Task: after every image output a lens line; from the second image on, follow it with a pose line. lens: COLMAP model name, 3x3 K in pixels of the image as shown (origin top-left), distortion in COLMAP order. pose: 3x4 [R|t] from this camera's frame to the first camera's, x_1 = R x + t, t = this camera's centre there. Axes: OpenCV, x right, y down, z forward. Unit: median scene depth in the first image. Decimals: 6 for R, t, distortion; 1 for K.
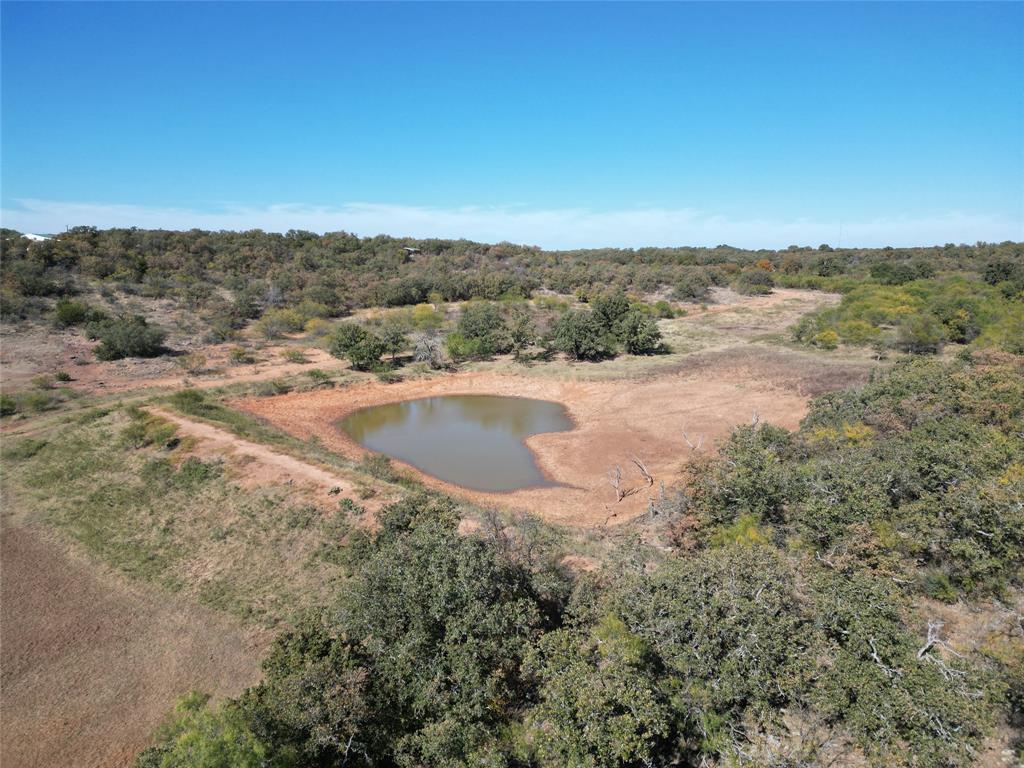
lens RADIAL K [[709.0, 0, 512.0], [0, 709.0, 384.0], [0, 0, 1]] dist [0.122866, -0.123600]
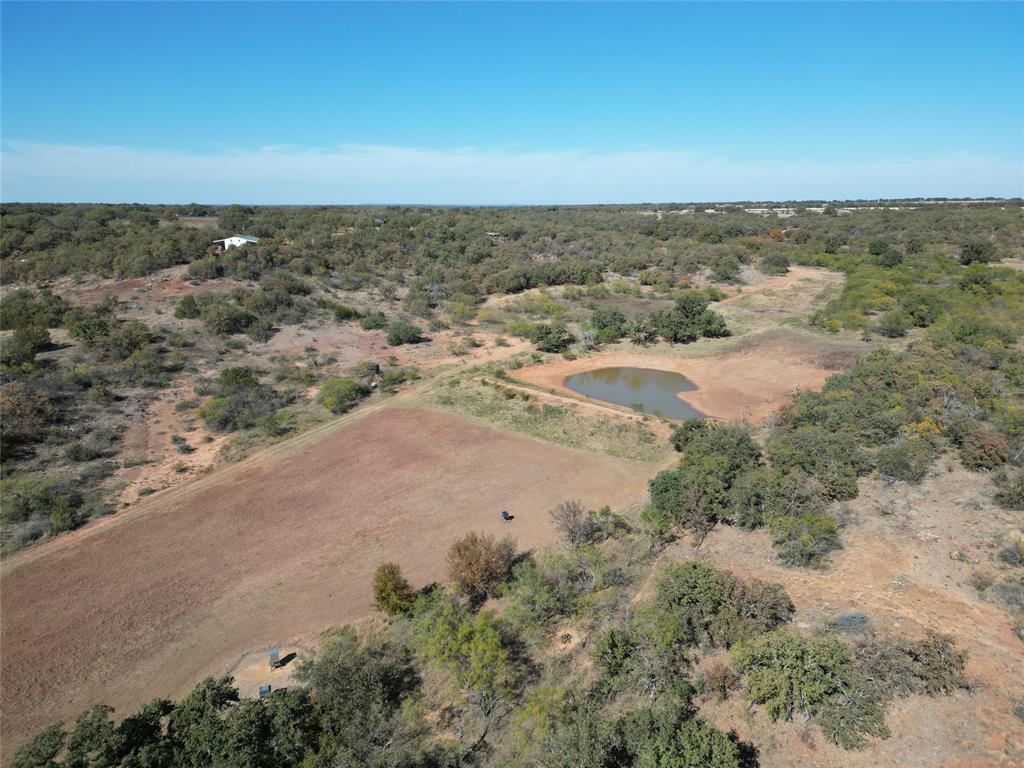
lens RADIAL K [[694.5, 0, 512.0], [0, 694.5, 384.0], [0, 0, 1]] dist [0.044866, -0.000008]
pose [[0.999945, -0.002284, -0.010216, -0.218897], [0.003038, 0.997222, 0.074425, -0.050462], [0.010017, -0.074452, 0.997174, -0.475716]]
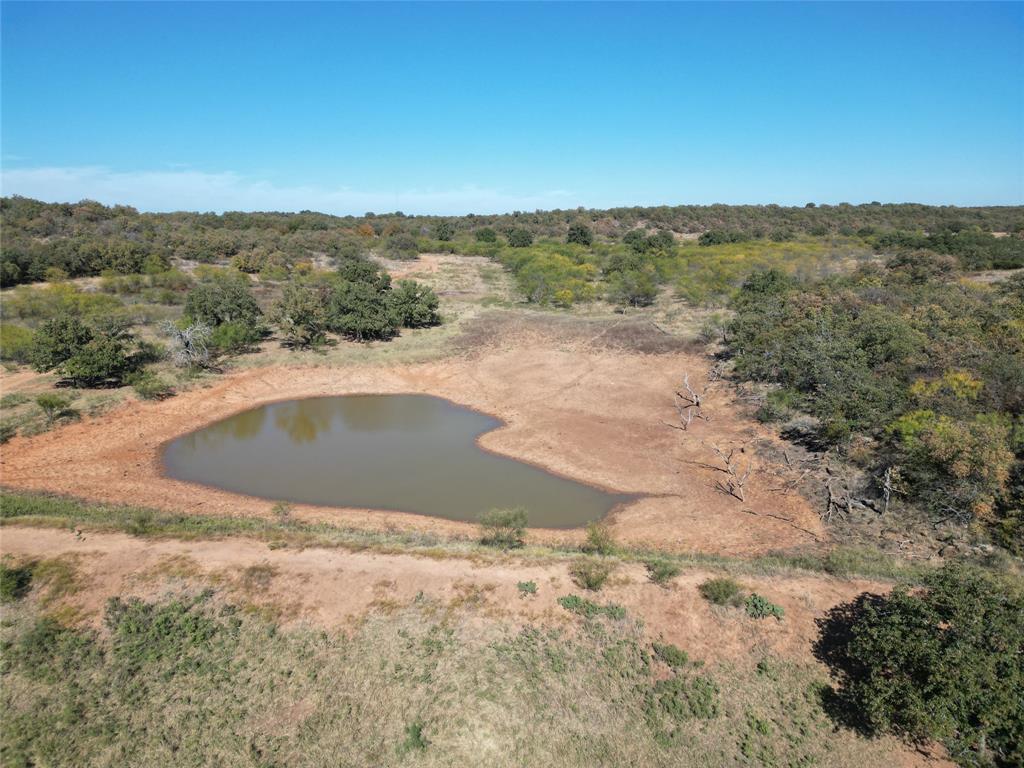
lens RADIAL K [[709.0, 0, 512.0], [0, 709.0, 384.0], [0, 0, 1]] dist [0.122866, -0.123600]
pose [[0.832040, -0.131446, 0.538917, -0.196137], [0.107666, 0.991311, 0.075562, -0.024093], [-0.544167, -0.004848, 0.838963, 0.176611]]
